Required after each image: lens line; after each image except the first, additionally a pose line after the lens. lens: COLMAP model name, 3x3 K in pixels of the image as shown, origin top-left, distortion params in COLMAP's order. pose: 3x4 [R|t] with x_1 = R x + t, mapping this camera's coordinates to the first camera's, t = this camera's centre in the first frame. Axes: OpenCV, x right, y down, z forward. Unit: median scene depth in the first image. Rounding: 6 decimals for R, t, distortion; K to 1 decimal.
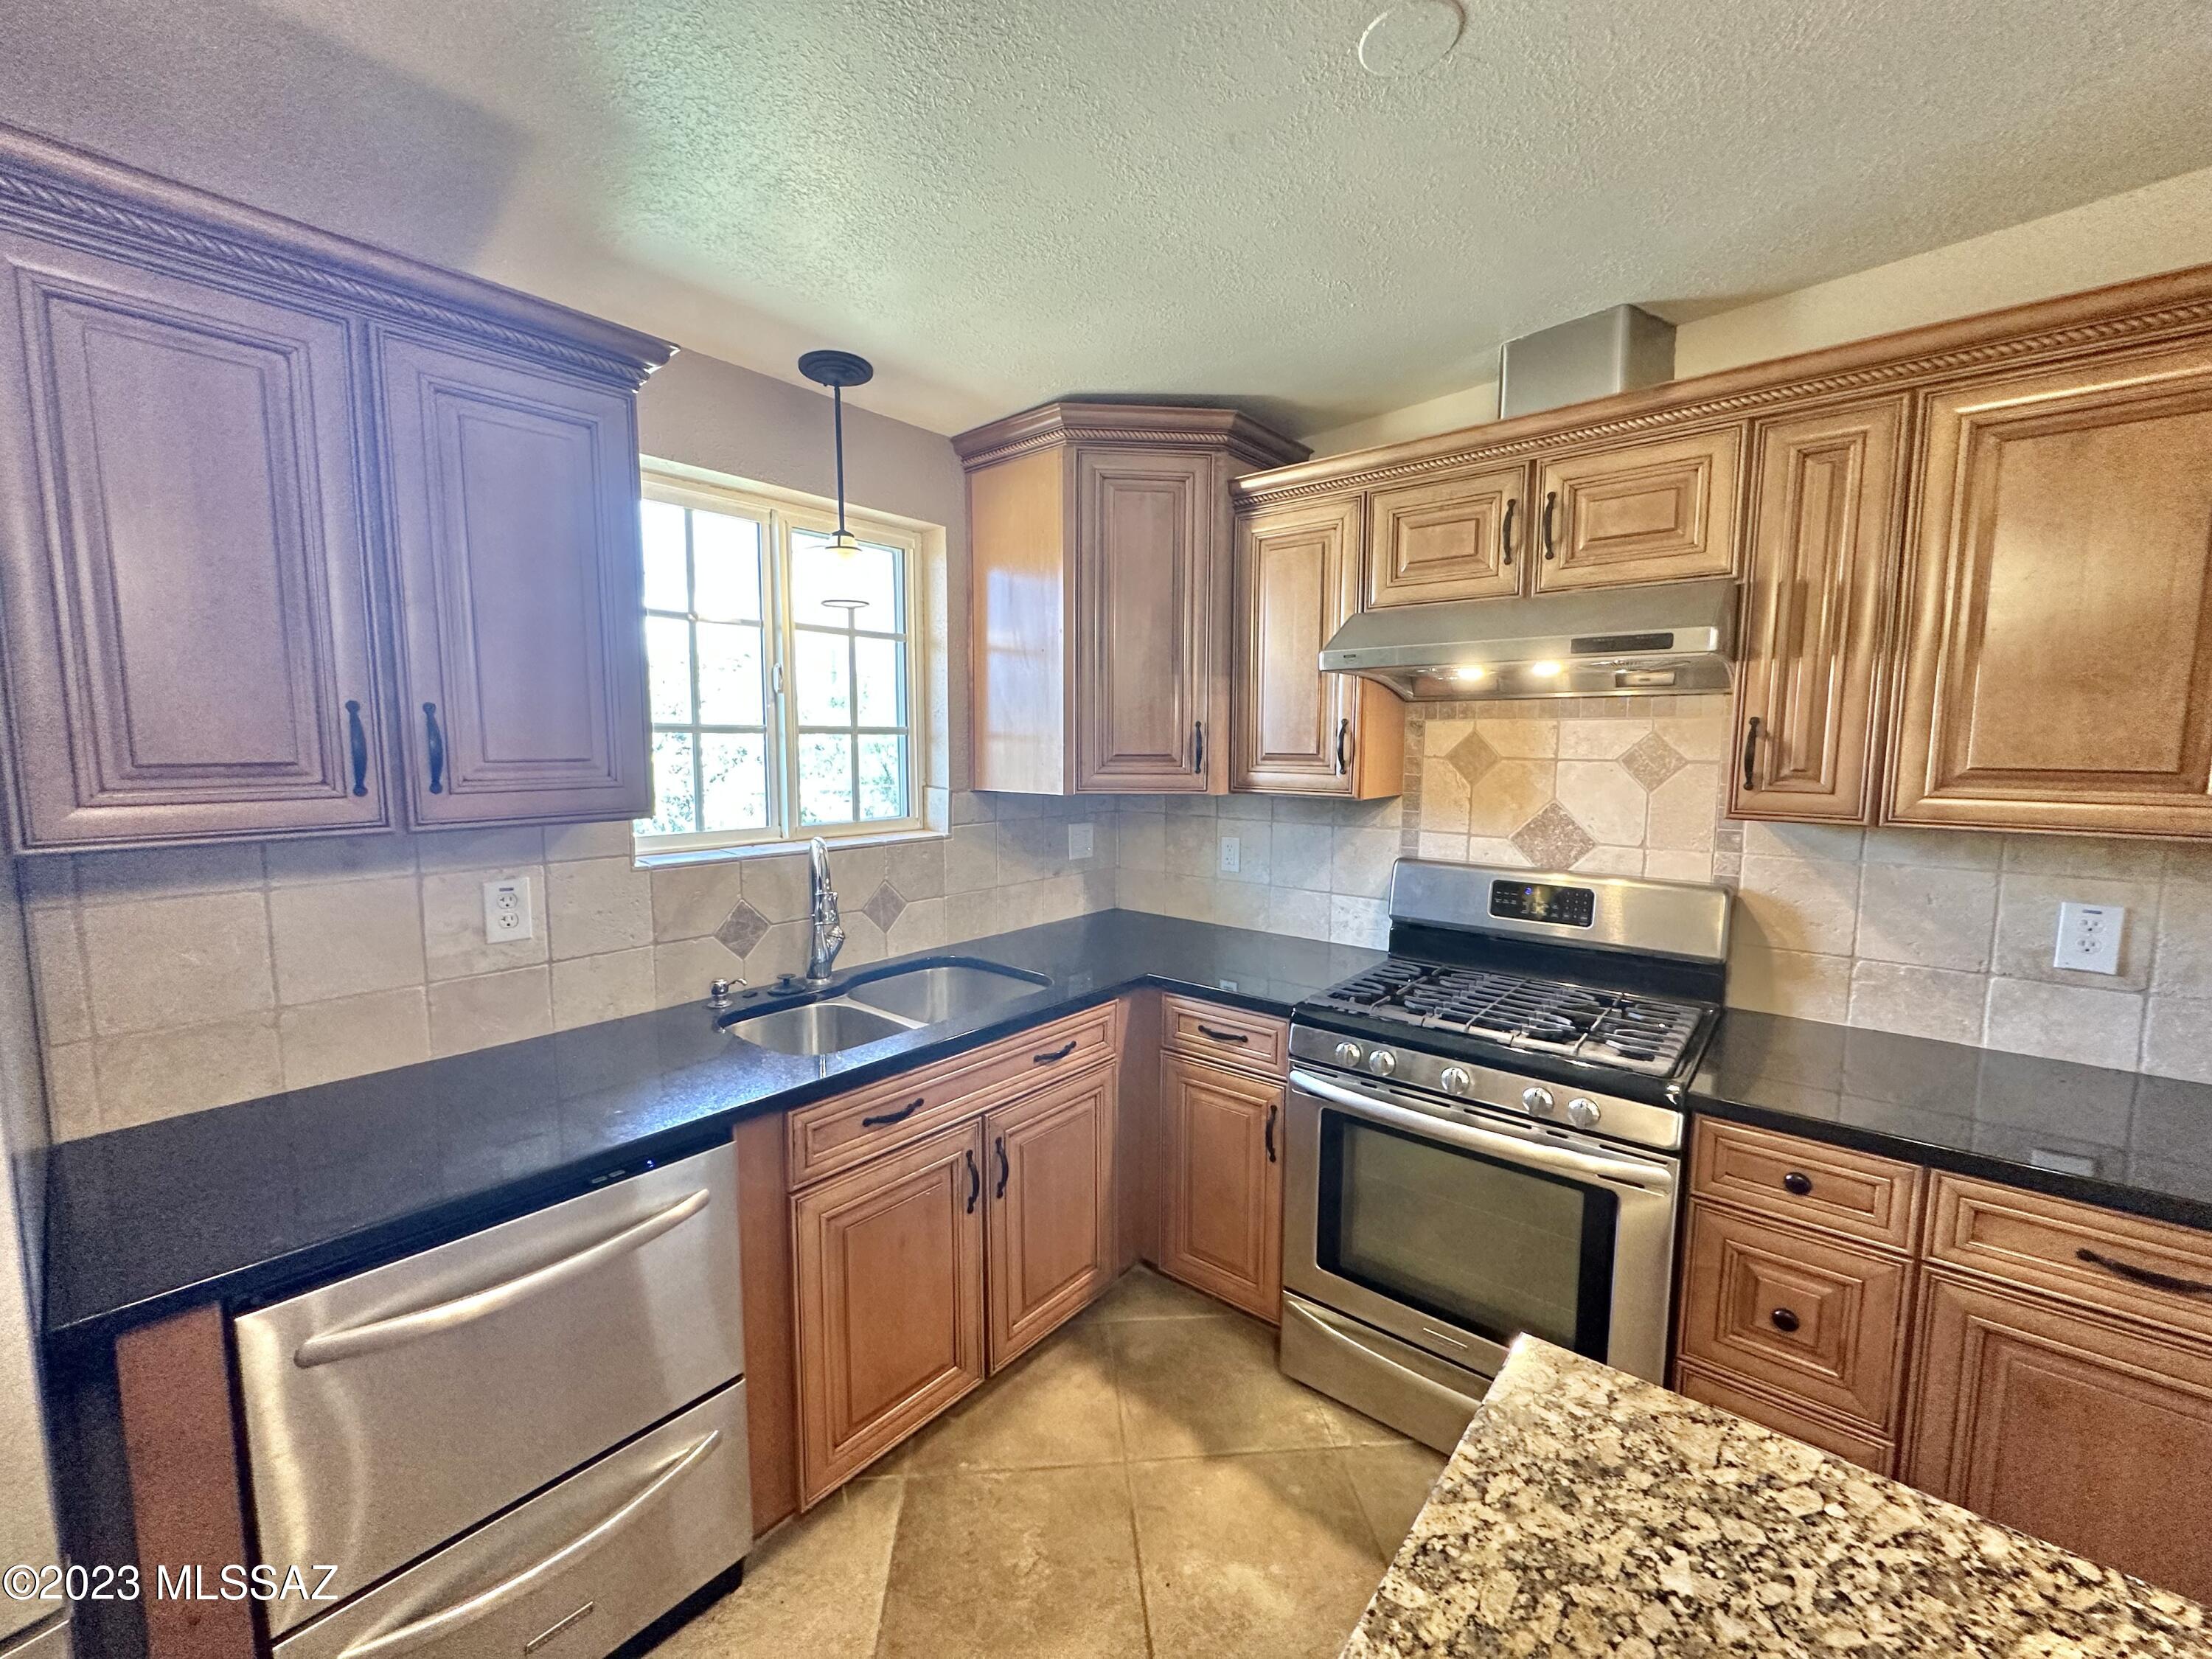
lens RADIAL K [[881.5, 0, 1106.0], [0, 881.5, 829.5], [0, 0, 1]] dist [-0.000079, 0.000359]
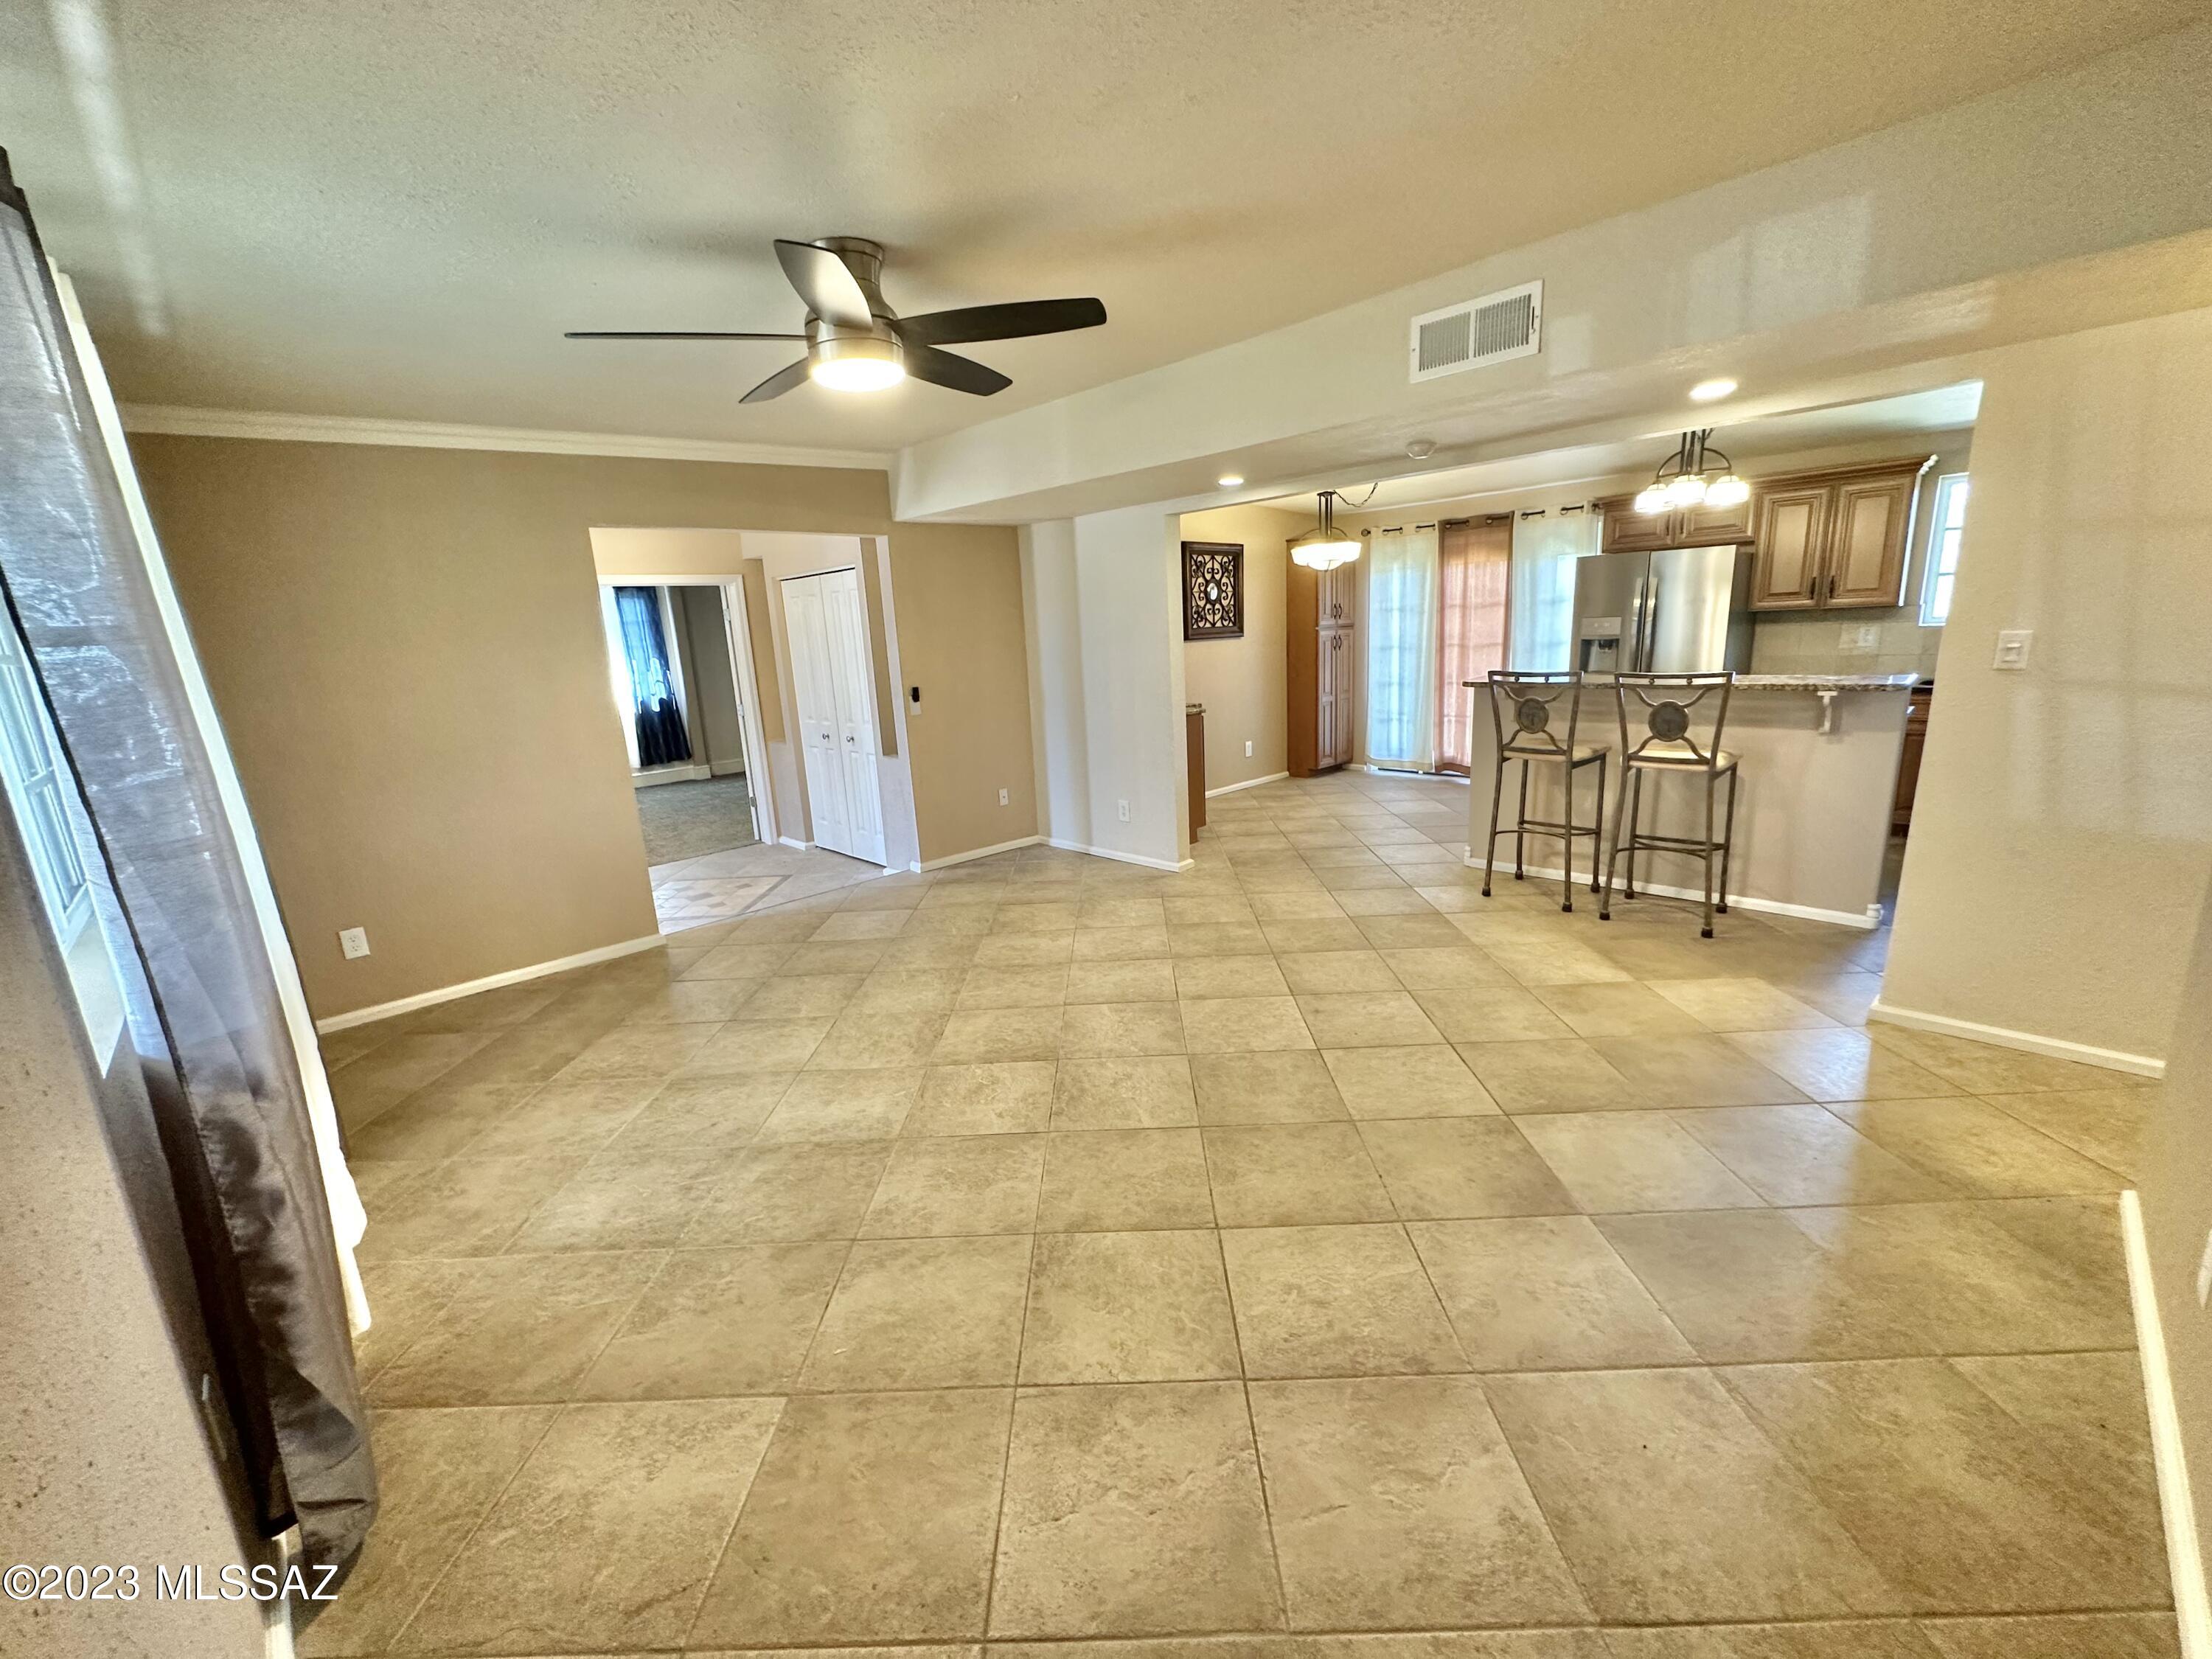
lens RADIAL K [[881.5, 0, 1106.0], [0, 881.5, 829.5], [0, 0, 1]] dist [-0.000079, 0.000359]
pose [[-0.088670, 0.225477, -0.970205, 2.476442], [-0.052594, 0.971623, 0.230613, 0.153083], [0.994672, 0.071476, -0.074295, -1.288131]]
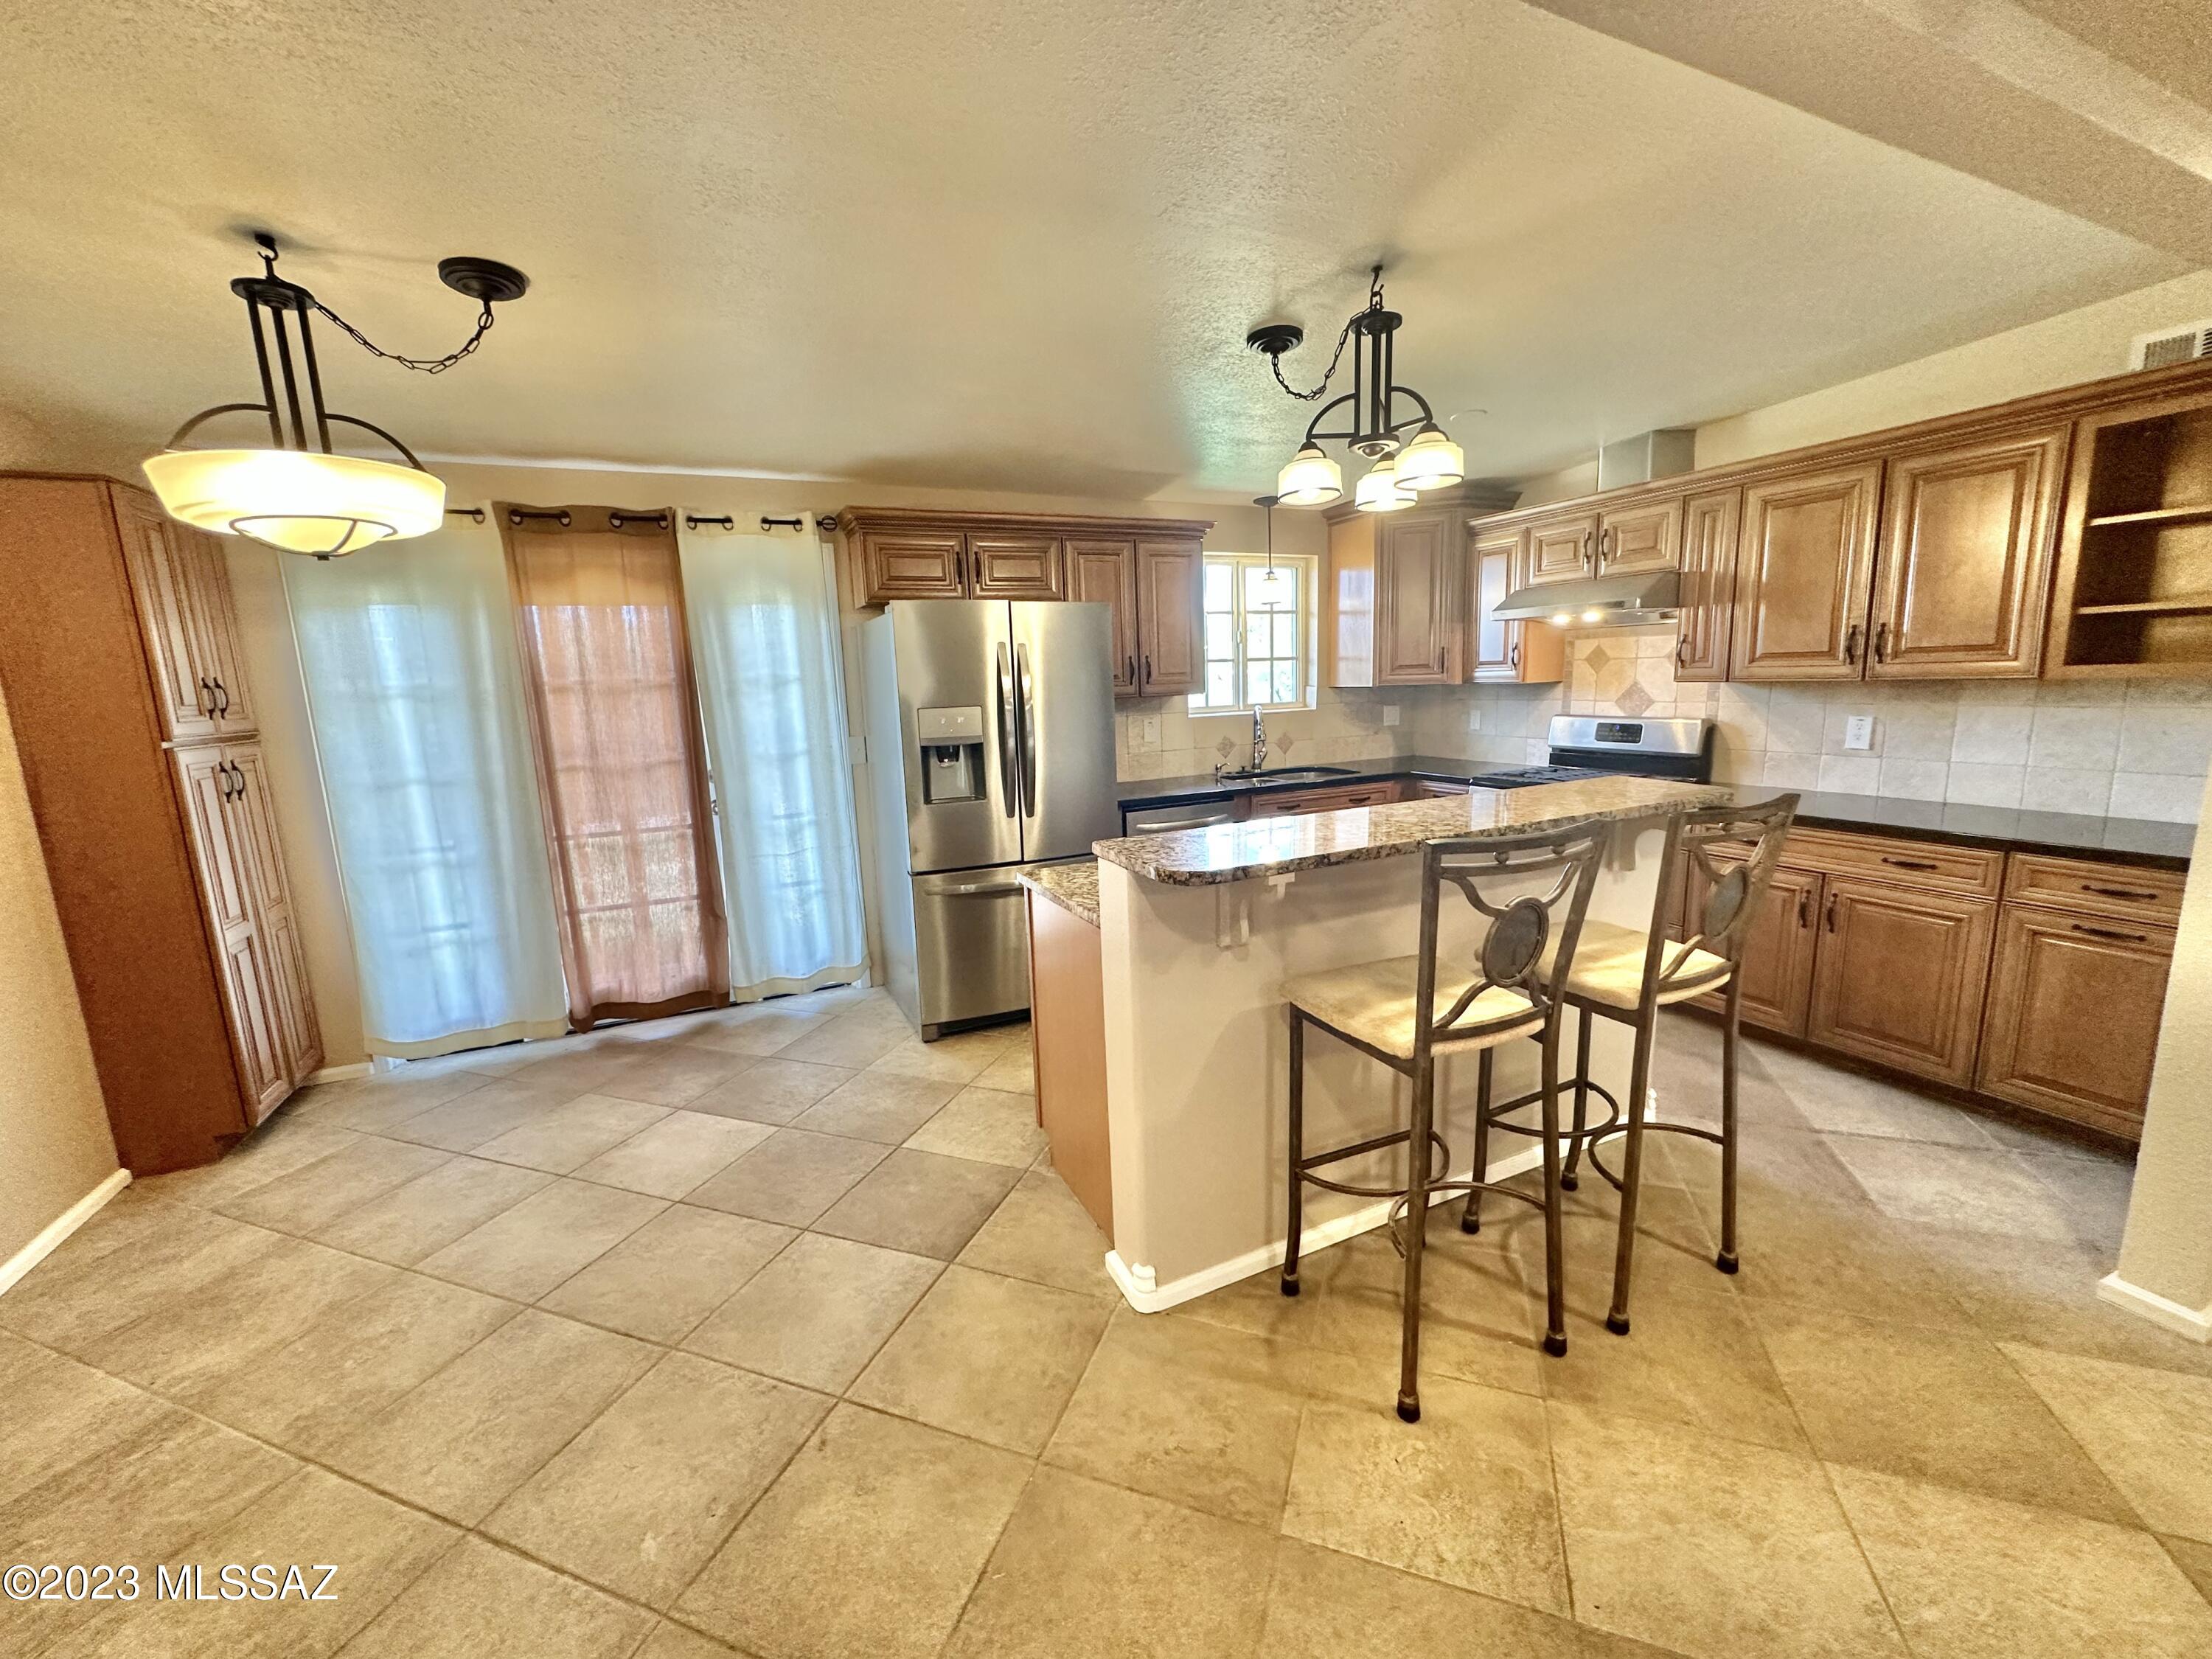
lens RADIAL K [[881.5, 0, 1106.0], [0, 881.5, 829.5], [0, 0, 1]] dist [-0.000079, 0.000359]
pose [[0.907529, 0.036518, -0.418400, 0.302368], [-0.003456, 0.996828, 0.079507, 0.153886], [0.419976, -0.070709, 0.904776, -1.331379]]
